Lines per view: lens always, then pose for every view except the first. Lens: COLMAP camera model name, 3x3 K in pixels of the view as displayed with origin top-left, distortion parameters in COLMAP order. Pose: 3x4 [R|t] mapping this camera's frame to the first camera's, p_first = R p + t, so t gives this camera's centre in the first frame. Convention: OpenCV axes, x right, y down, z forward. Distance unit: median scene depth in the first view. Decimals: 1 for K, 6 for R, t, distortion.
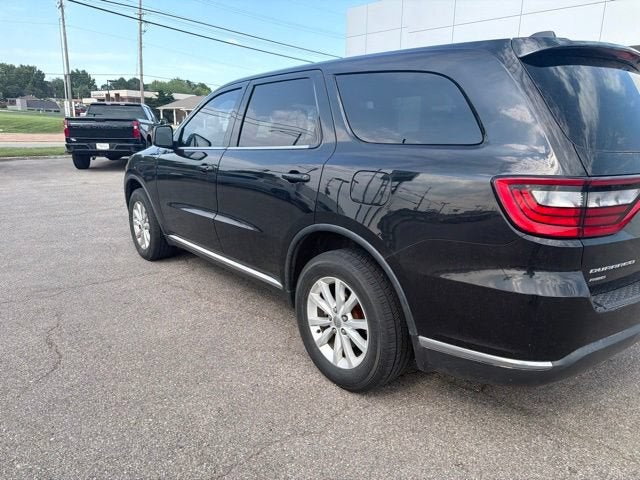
lens RADIAL K [[493.6, 0, 322.3], [0, 493.6, 243.7], [0, 0, 1]] dist [0.003837, -0.006179]
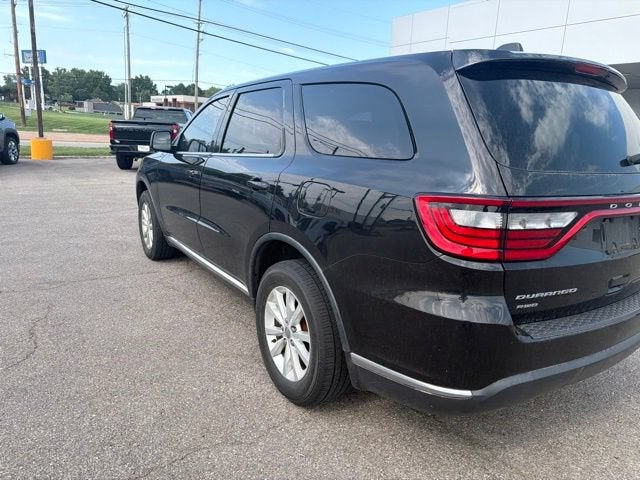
lens RADIAL K [[493.6, 0, 324.3], [0, 493.6, 241.2], [0, 0, 1]] dist [0.003837, -0.006179]
pose [[0.993292, 0.051832, -0.103369, 0.201602], [-0.054019, 0.998369, -0.018470, -0.010413], [0.102243, 0.023930, 0.994472, 0.019809]]
